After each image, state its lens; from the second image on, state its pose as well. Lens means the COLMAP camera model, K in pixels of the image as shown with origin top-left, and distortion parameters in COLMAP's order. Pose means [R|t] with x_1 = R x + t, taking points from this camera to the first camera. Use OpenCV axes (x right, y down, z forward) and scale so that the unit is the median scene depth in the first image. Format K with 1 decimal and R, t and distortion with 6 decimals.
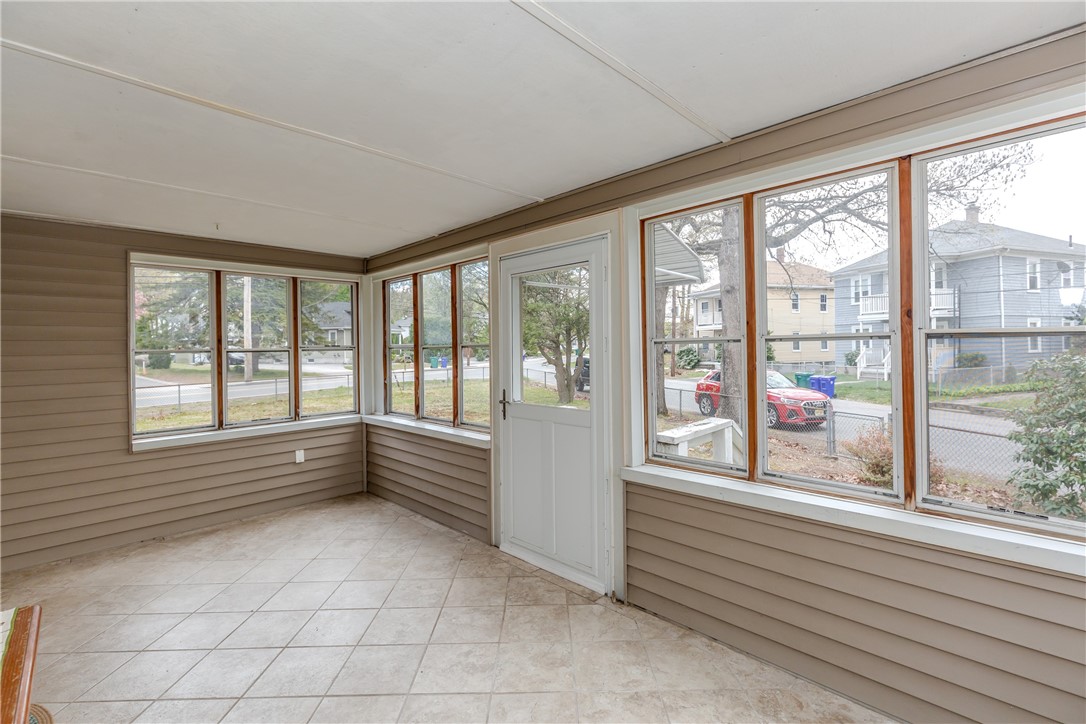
lens RADIAL K [[497.4, 0, 540.3], [0, 497.4, 349.1], [0, 0, 1]] dist [0.000028, -0.000441]
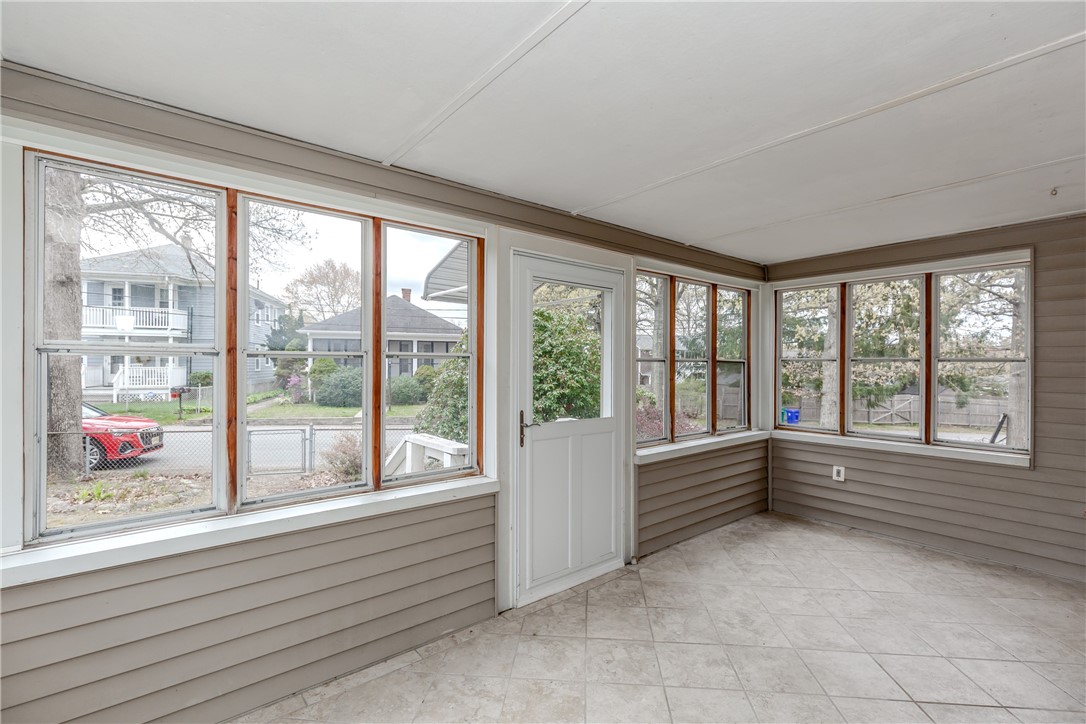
lens RADIAL K [[500.4, 0, 548.0], [0, 500.4, 362.3], [0, 0, 1]] dist [0.001553, 0.000000]
pose [[0.065600, 0.017906, 0.997685, -1.003277], [-0.004237, 0.999835, -0.017666, 0.016663], [-0.997837, -0.003068, 0.065665, 0.996560]]
